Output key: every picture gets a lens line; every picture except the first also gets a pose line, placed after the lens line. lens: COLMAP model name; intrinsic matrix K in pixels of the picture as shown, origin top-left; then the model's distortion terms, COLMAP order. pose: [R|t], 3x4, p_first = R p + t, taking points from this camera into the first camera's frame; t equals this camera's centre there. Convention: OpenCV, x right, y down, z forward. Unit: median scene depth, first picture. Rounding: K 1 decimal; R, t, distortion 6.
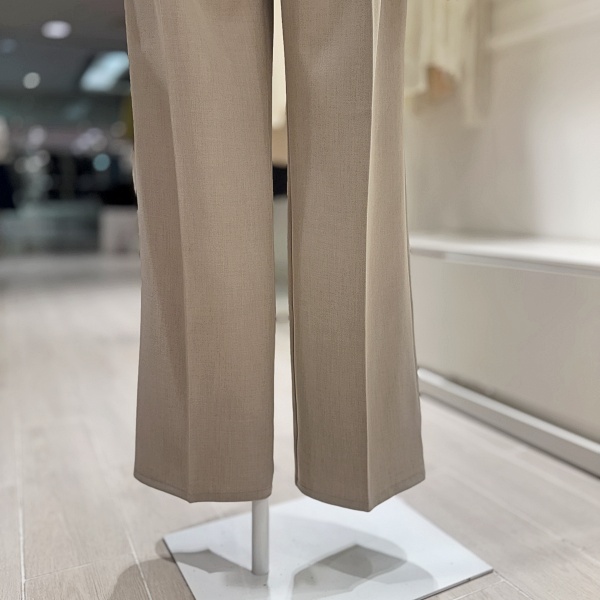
lens RADIAL K [[567.4, 0, 297.8], [0, 567.4, 299.0], [0, 0, 1]] dist [-0.008513, 0.000000]
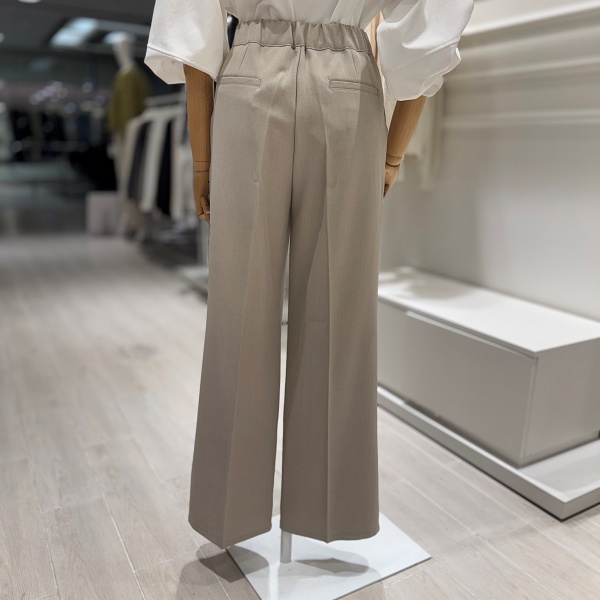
lens RADIAL K [[567.4, 0, 299.6], [0, 567.4, 297.0], [0, 0, 1]] dist [-0.008513, 0.000000]
pose [[0.997424, 0.011303, 0.070841, -0.131793], [-0.017778, 0.995652, 0.091443, -0.352460], [-0.069499, -0.092467, 0.993287, -0.443580]]
